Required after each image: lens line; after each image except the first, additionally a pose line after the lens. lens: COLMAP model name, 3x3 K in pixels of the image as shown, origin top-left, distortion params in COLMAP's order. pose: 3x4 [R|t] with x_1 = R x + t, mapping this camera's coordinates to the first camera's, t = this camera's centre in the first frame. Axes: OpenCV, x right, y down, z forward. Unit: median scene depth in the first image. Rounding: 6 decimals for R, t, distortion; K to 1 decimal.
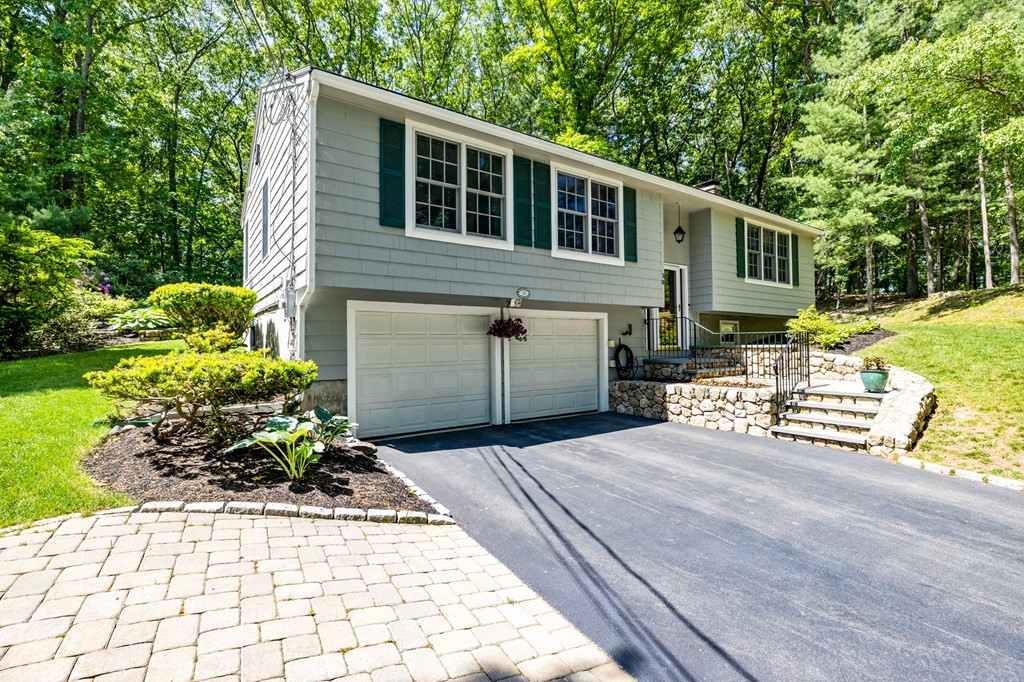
lens RADIAL K [[460.6, 0, 516.8], [0, 460.6, 336.3], [0, 0, 1]] dist [-0.011468, 0.005731]
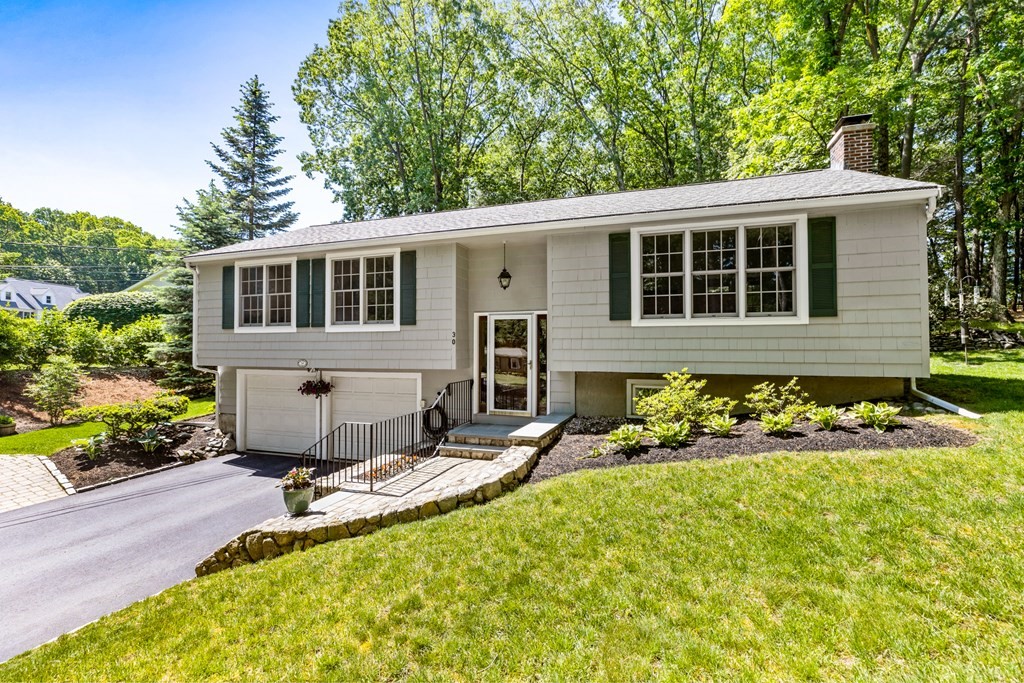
lens RADIAL K [[460.6, 0, 520.7], [0, 460.6, 343.8], [0, 0, 1]] dist [-0.011468, 0.005731]
pose [[0.584504, 0.001955, -0.811389, 1.385465], [0.013778, 0.999829, 0.012334, -0.150131], [0.811274, -0.018388, 0.584377, 0.704240]]
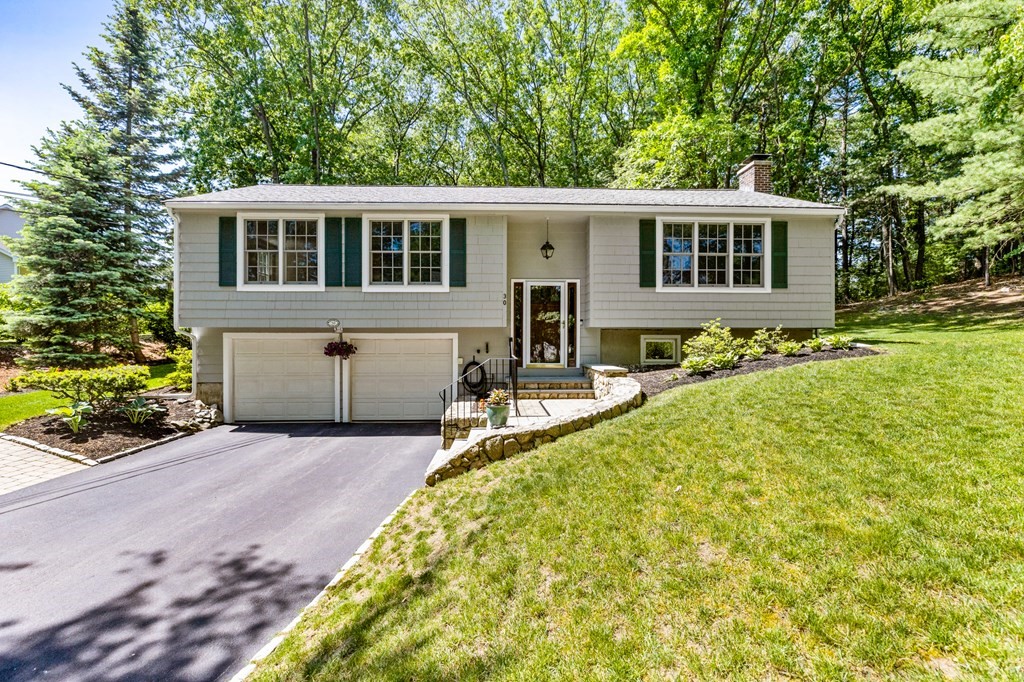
lens RADIAL K [[460.6, 0, 521.9], [0, 460.6, 347.7], [0, 0, 1]] dist [-0.011468, 0.005731]
pose [[0.839359, 0.013190, -0.543417, 1.114186], [0.004986, 0.999477, 0.031962, -0.060241], [0.543555, -0.029538, 0.838854, 0.188587]]
